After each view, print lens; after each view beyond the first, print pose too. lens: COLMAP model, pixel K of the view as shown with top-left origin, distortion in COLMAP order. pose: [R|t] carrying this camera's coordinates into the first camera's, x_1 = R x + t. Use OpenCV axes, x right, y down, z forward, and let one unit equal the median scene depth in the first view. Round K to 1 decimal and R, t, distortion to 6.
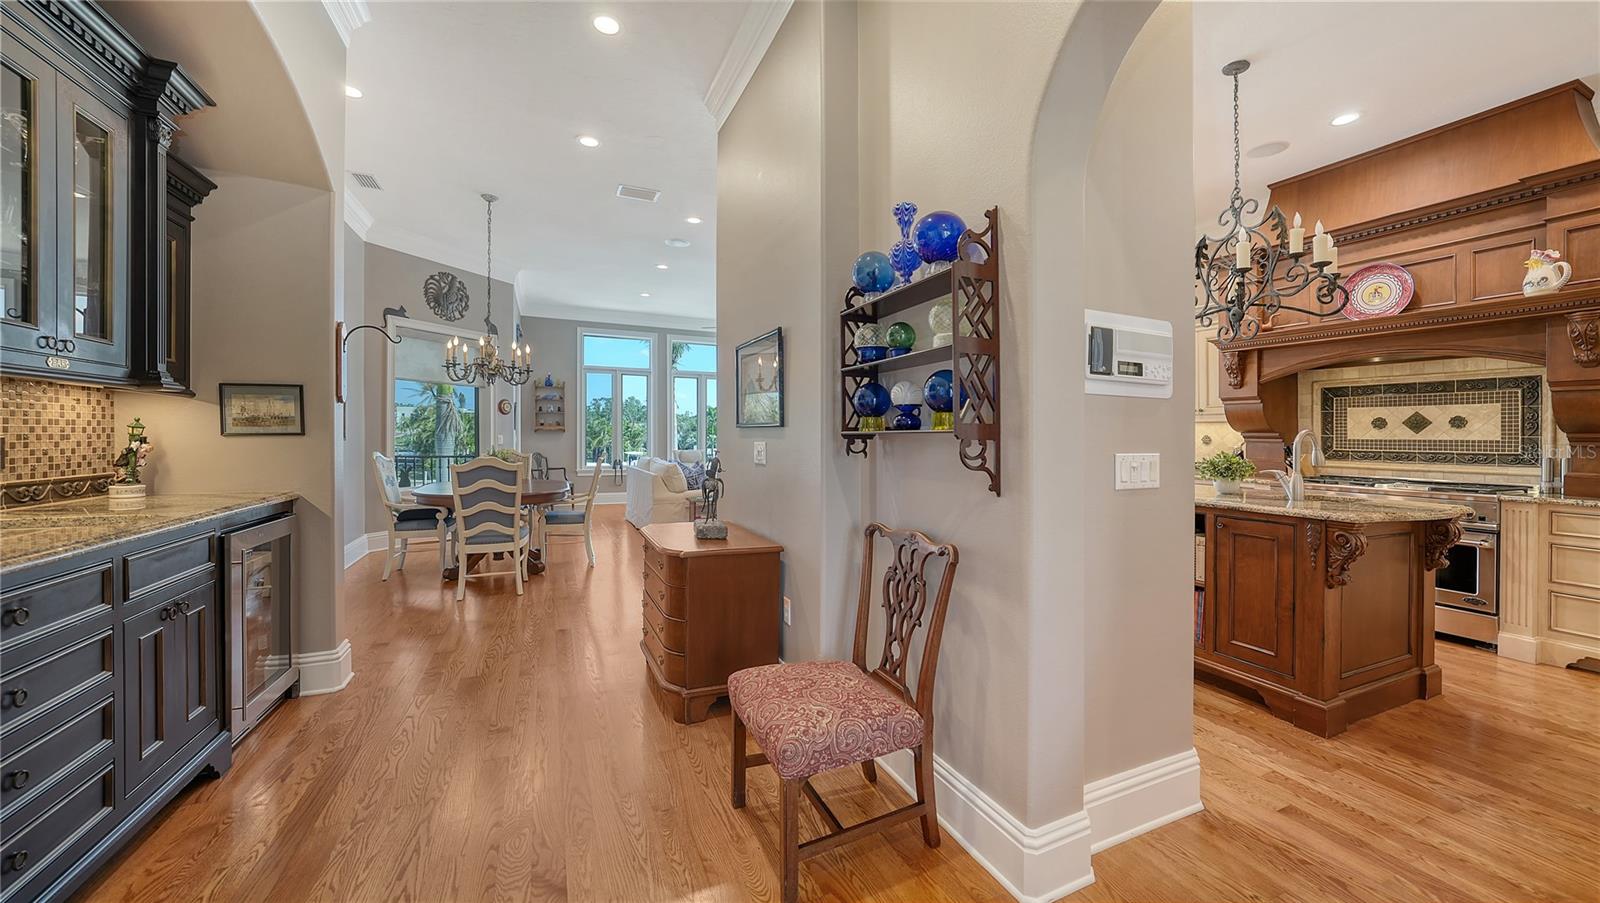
lens RADIAL K [[583.6, 0, 804.4], [0, 583.6, 435.0], [0, 0, 1]] dist [-0.018350, 0.005017]
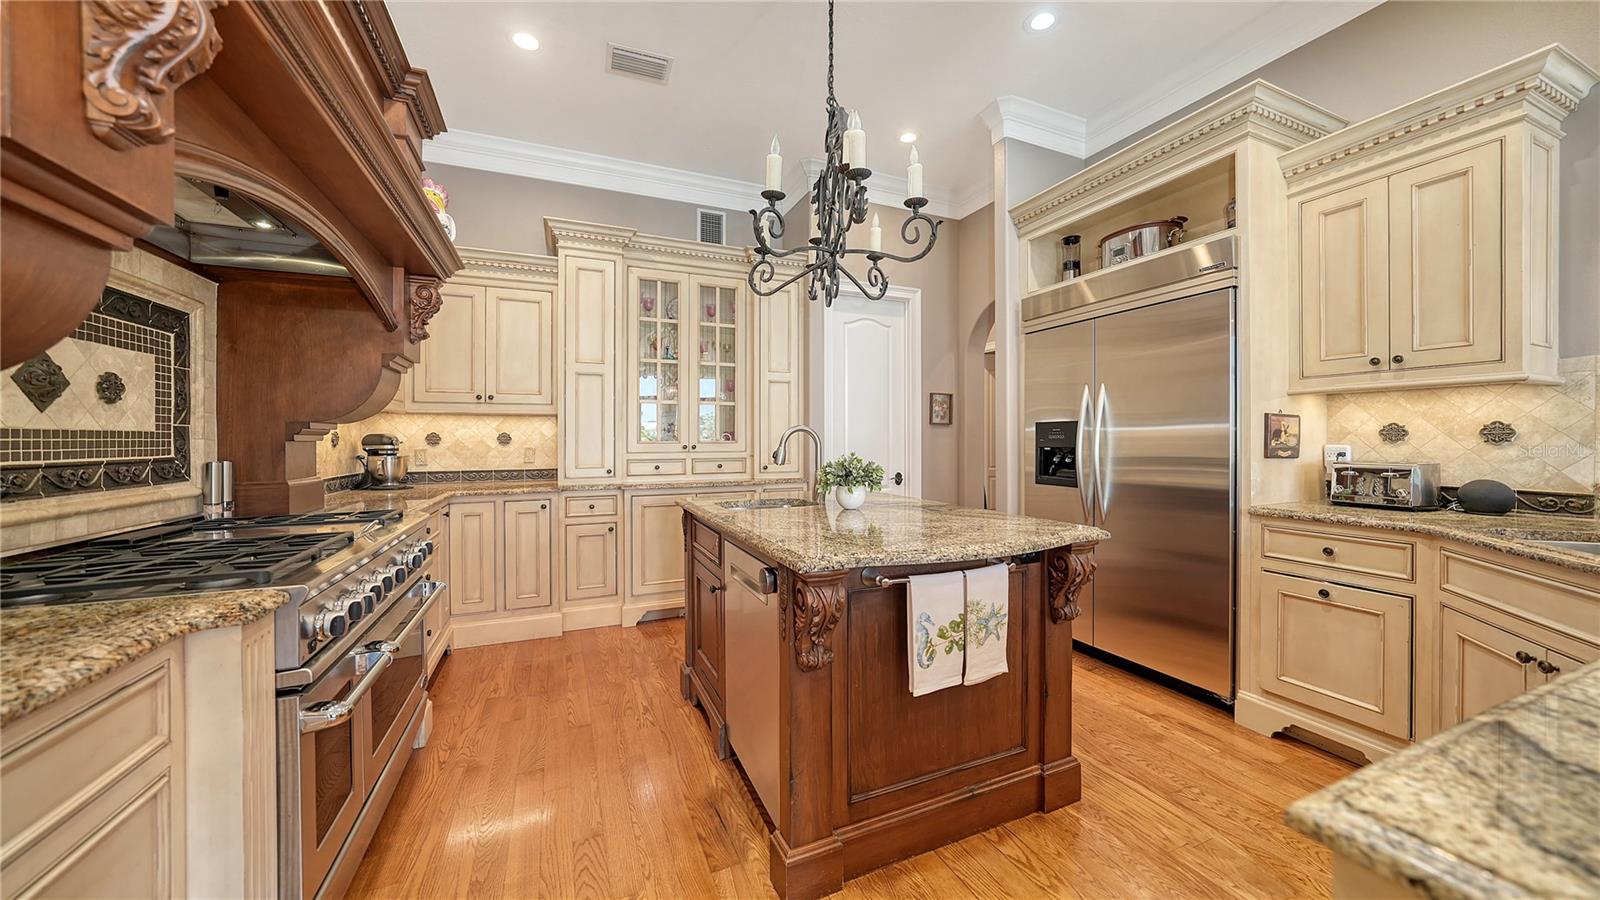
lens RADIAL K [[551.7, 0, 806.0], [0, 551.7, 441.4], [0, 0, 1]] dist [-0.011907, 0.000111]
pose [[-0.999944, -0.010352, -0.002071, 0.701850], [-0.010355, 0.999945, 0.001360, 0.011464], [0.002057, 0.001381, -0.999997, 1.535504]]
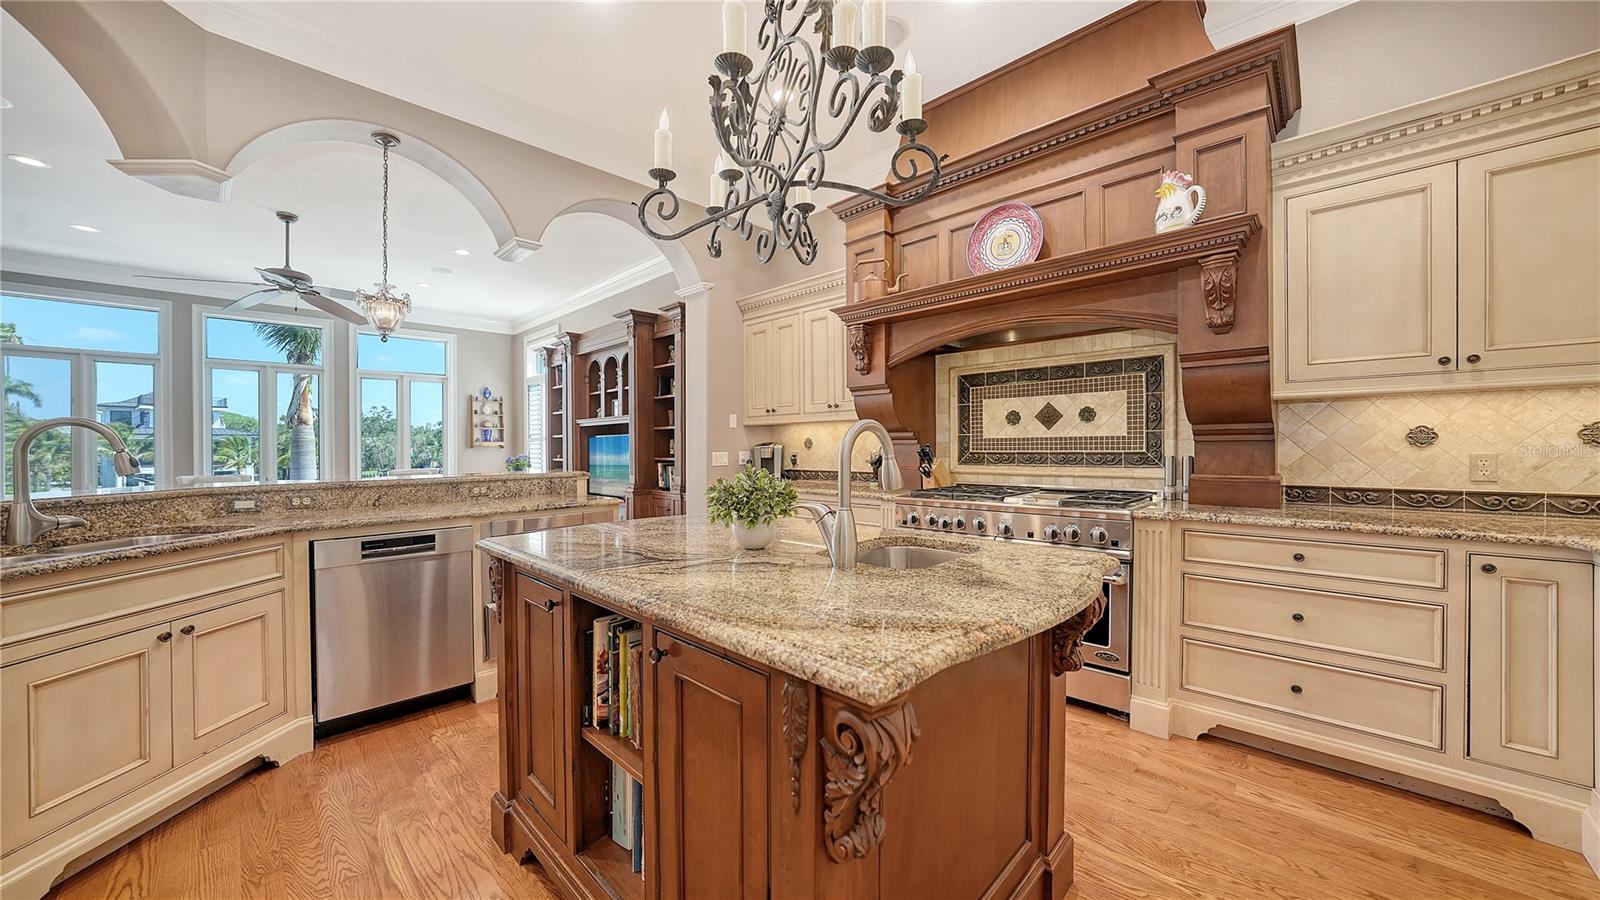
lens RADIAL K [[551.7, 0, 797.1], [0, 551.7, 462.7], [0, 0, 1]] dist [-0.011907, 0.000111]
pose [[0.929965, -0.035554, 0.365925, 0.520710], [0.023027, 0.998992, 0.038545, 0.006848], [-0.366927, -0.027420, 0.929846, 0.472118]]
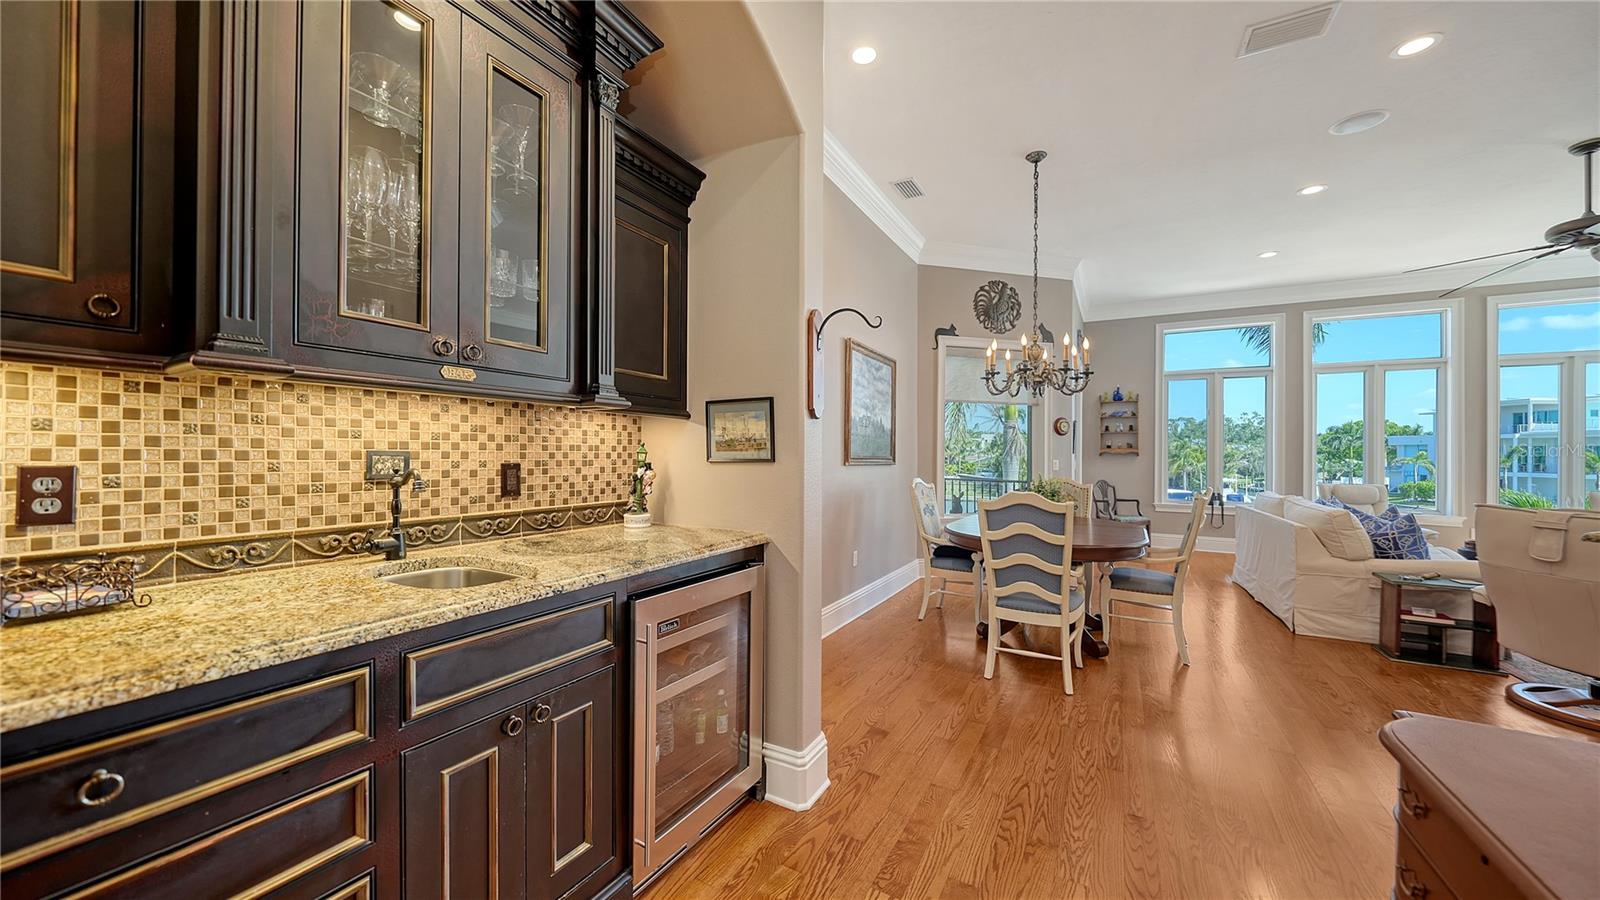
lens RADIAL K [[551.7, 0, 789.1], [0, 551.7, 460.9], [0, 0, 1]] dist [-0.011907, 0.000111]
pose [[0.578868, 0.006983, -0.815391, -0.192040], [-0.003430, 0.999975, 0.006128, -0.004295], [0.815414, -0.000751, 0.578878, 0.444122]]
